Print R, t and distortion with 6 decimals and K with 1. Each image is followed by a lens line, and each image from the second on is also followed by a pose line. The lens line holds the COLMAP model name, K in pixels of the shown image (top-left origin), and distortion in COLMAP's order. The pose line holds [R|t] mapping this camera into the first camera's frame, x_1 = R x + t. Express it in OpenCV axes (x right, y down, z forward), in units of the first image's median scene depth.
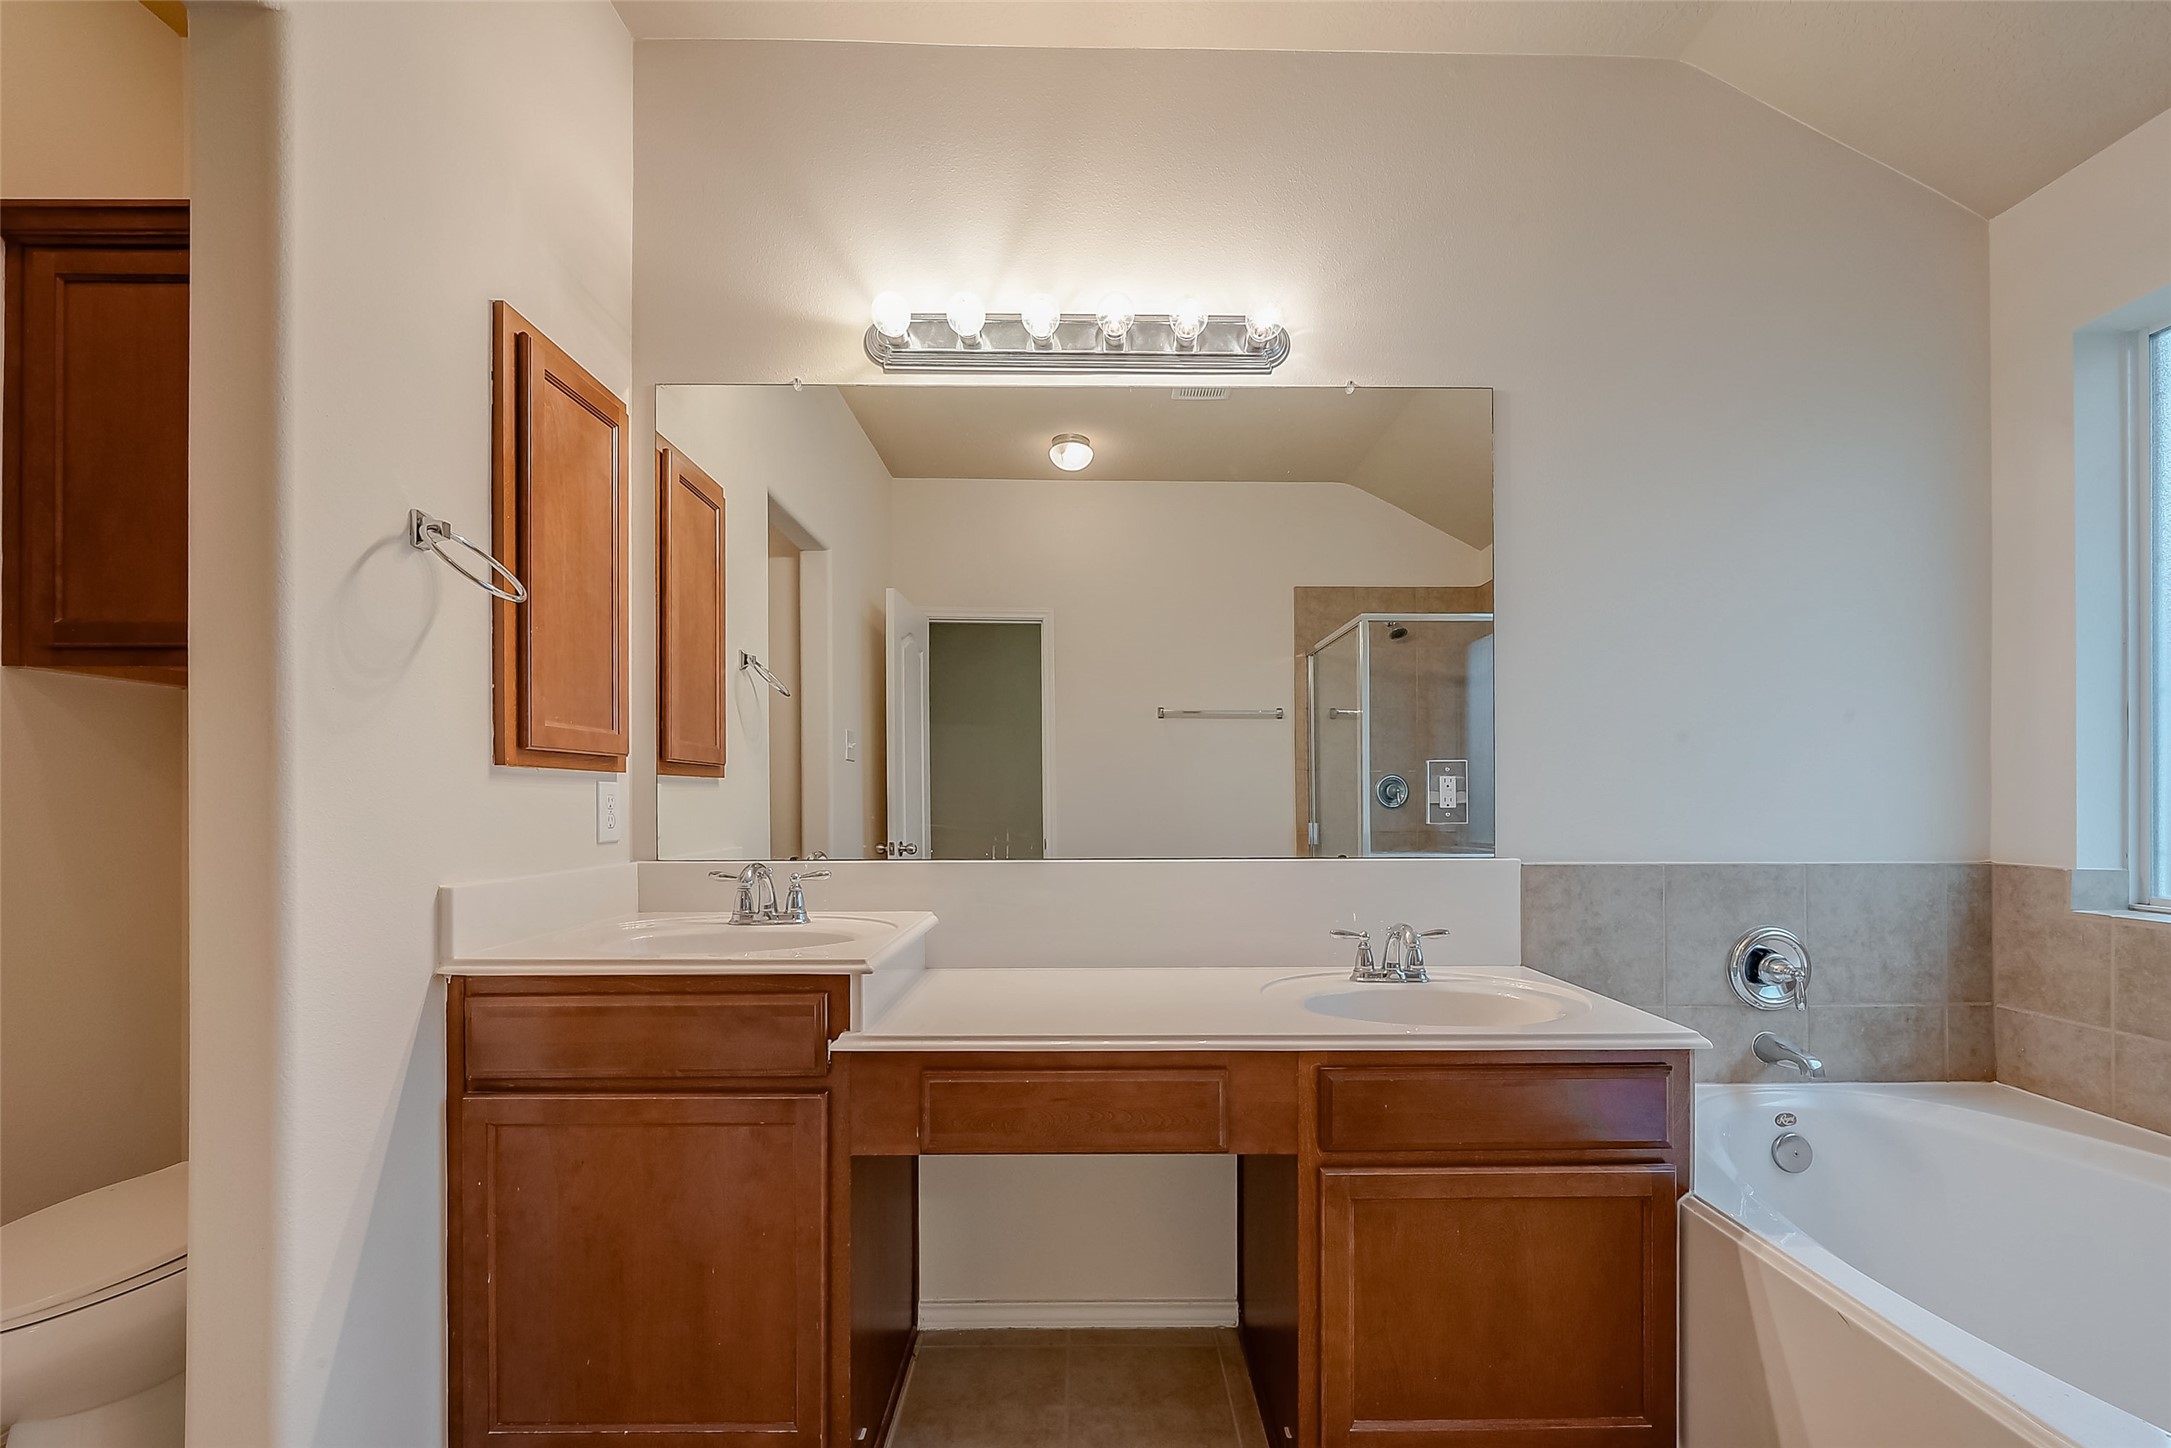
lens RADIAL K [[910.9, 0, 1079.9], [0, 910.9, 800.3], [0, 0, 1]] dist [-0.003658, -0.000260]
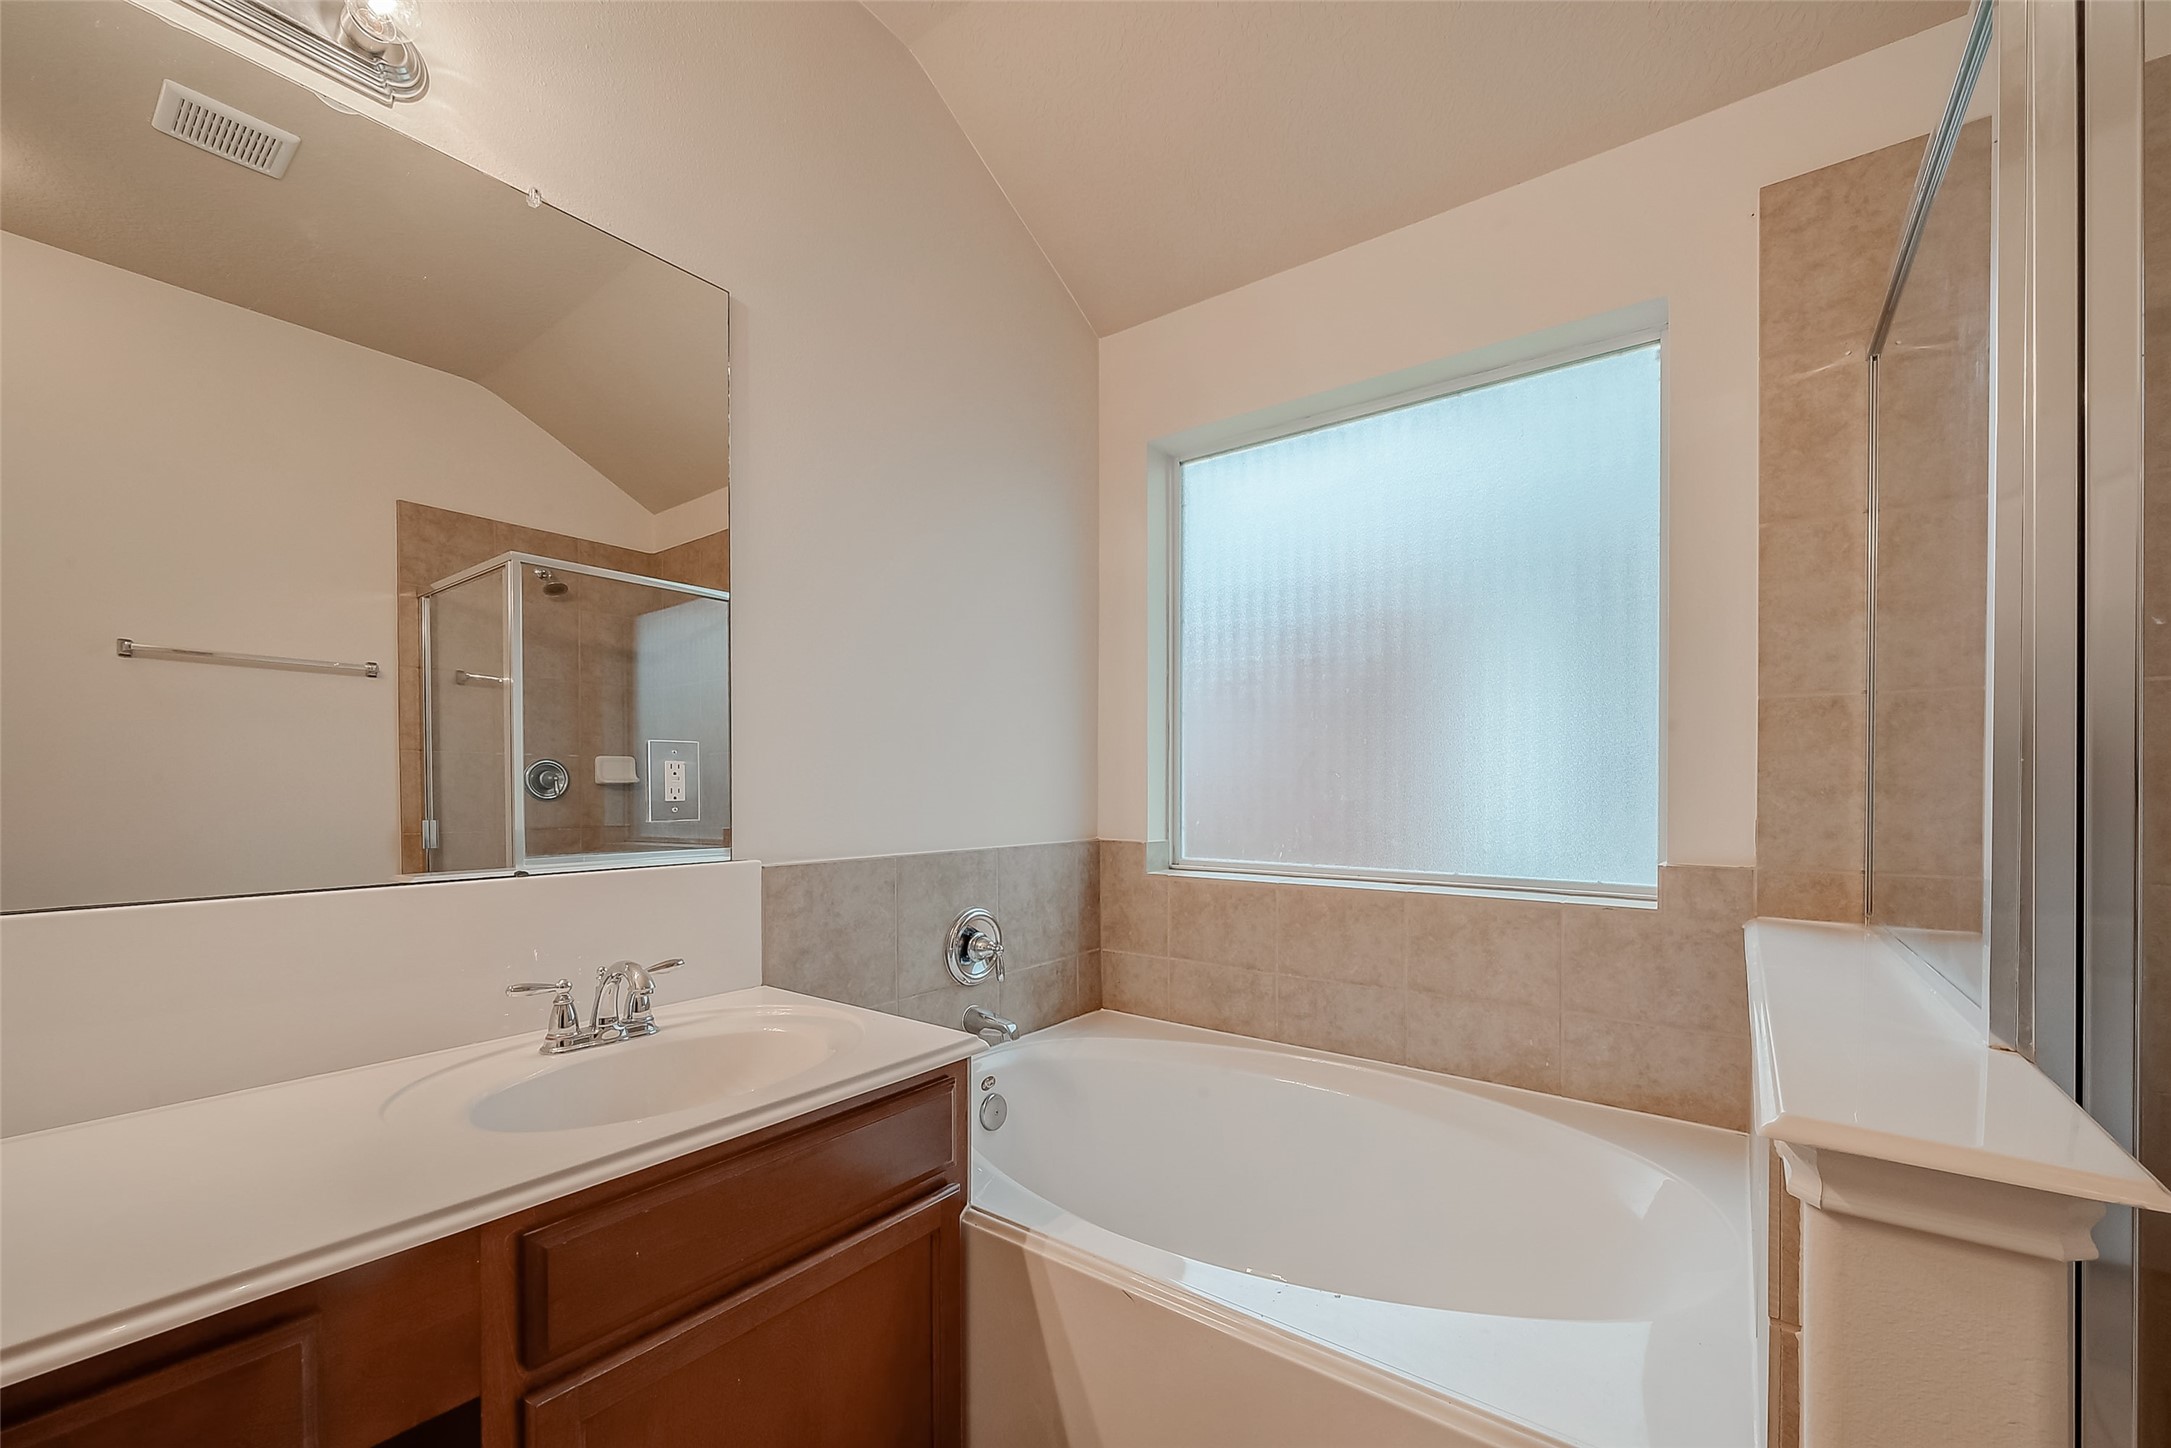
lens RADIAL K [[886.7, 0, 1138.9], [0, 886.7, 793.9], [0, 0, 1]] dist [-0.002785, -0.000407]
pose [[0.587542, -0.003322, 0.809187, 0.020449], [-0.000676, 0.999989, 0.004596, -0.001834], [-0.809193, -0.003247, 0.587534, 0.224507]]
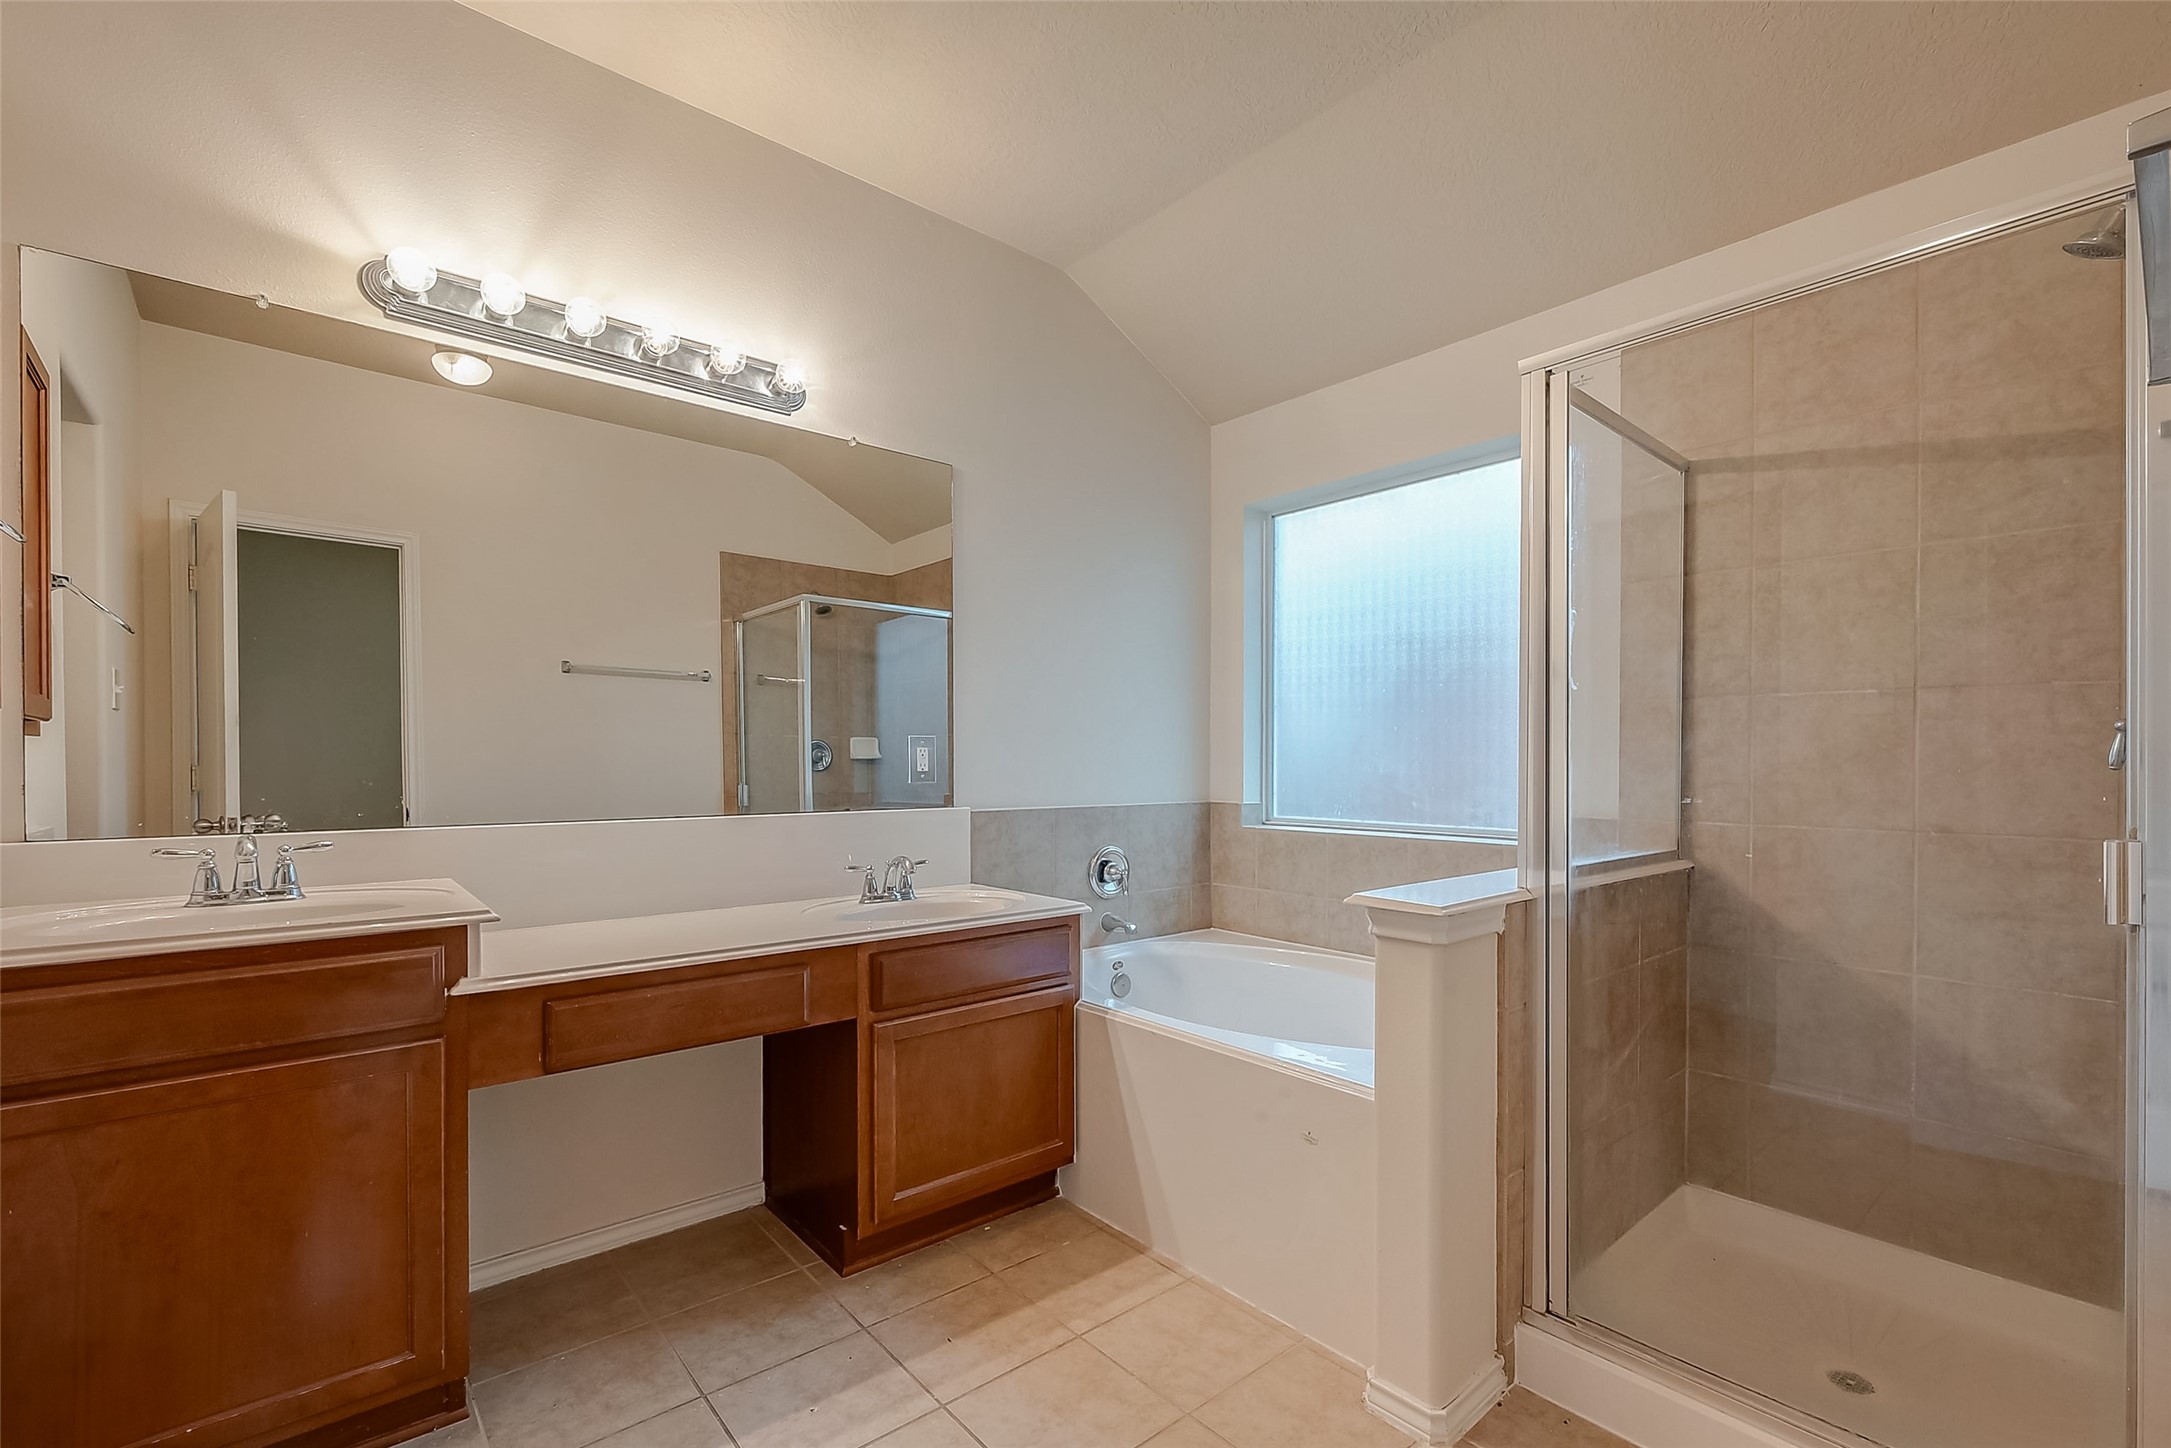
lens RADIAL K [[951.9, 0, 1198.4], [0, 951.9, 772.6], [0, 0, 1]] dist [-0.000534, -0.000004]
pose [[0.717175, -0.005365, 0.696872, -0.283162], [-0.002372, 0.999946, 0.010139, -0.004617], [-0.696889, -0.008924, 0.717124, -0.293312]]
